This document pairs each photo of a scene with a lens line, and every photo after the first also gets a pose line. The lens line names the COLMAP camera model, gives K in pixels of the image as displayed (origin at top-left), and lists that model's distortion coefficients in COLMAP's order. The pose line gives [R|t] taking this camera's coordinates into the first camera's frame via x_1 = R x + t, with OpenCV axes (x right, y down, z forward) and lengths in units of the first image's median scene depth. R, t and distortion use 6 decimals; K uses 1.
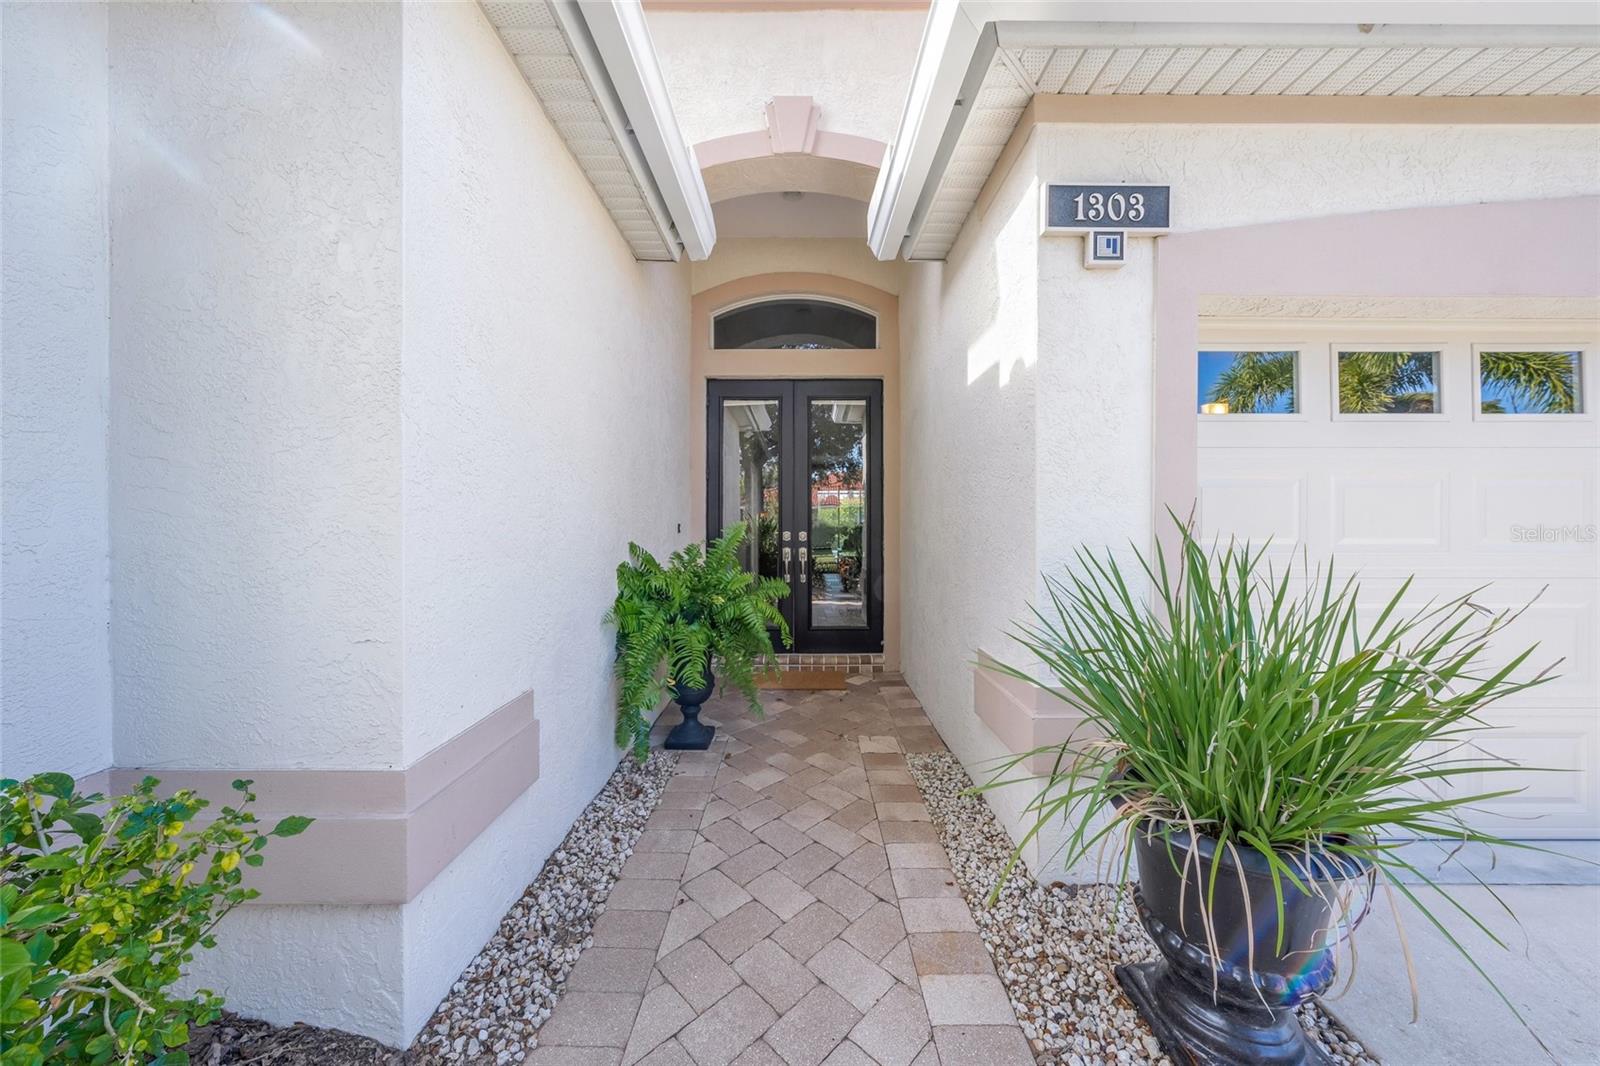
lens RADIAL K [[542.0, 0, 806.8], [0, 542.0, 522.6], [0, 0, 1]] dist [0.000084, -0.000012]
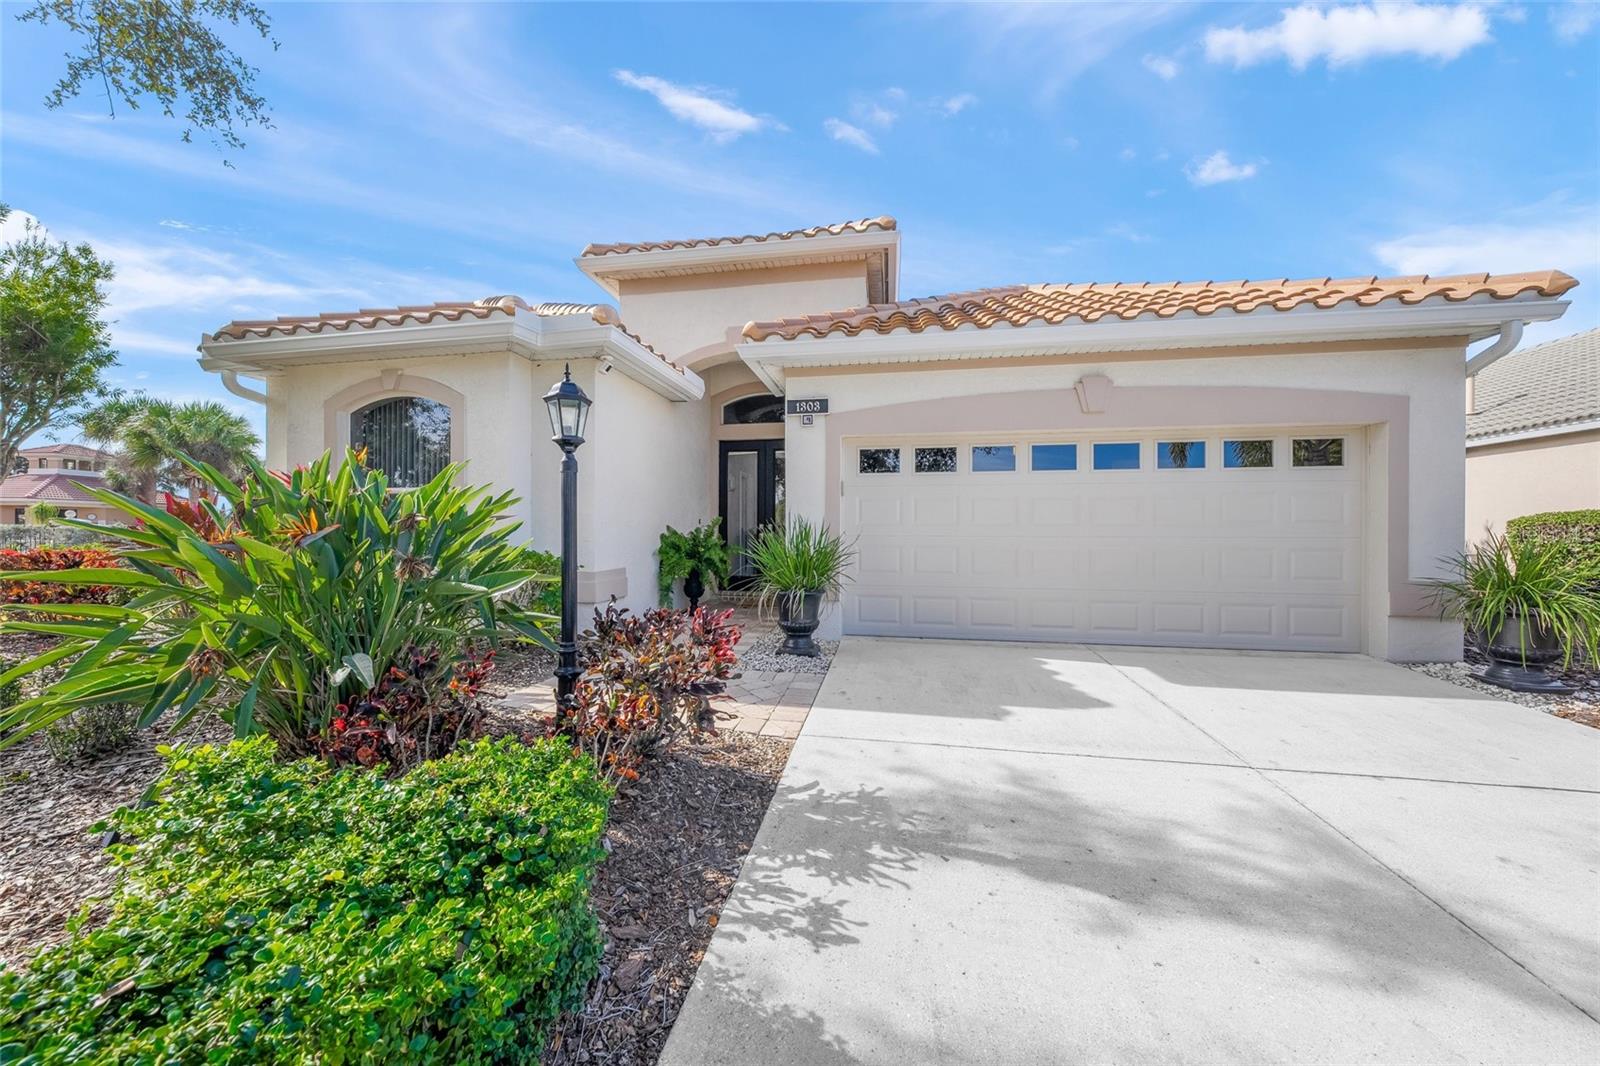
lens RADIAL K [[542.0, 0, 792.0], [0, 542.0, 527.3], [0, 0, 1]] dist [0.000084, -0.000012]
pose [[0.979509, 0.002558, -0.201384, 0.733058], [-0.002715, 0.999996, -0.000506, 0.048260], [0.201382, 0.001042, 0.979512, -1.291600]]
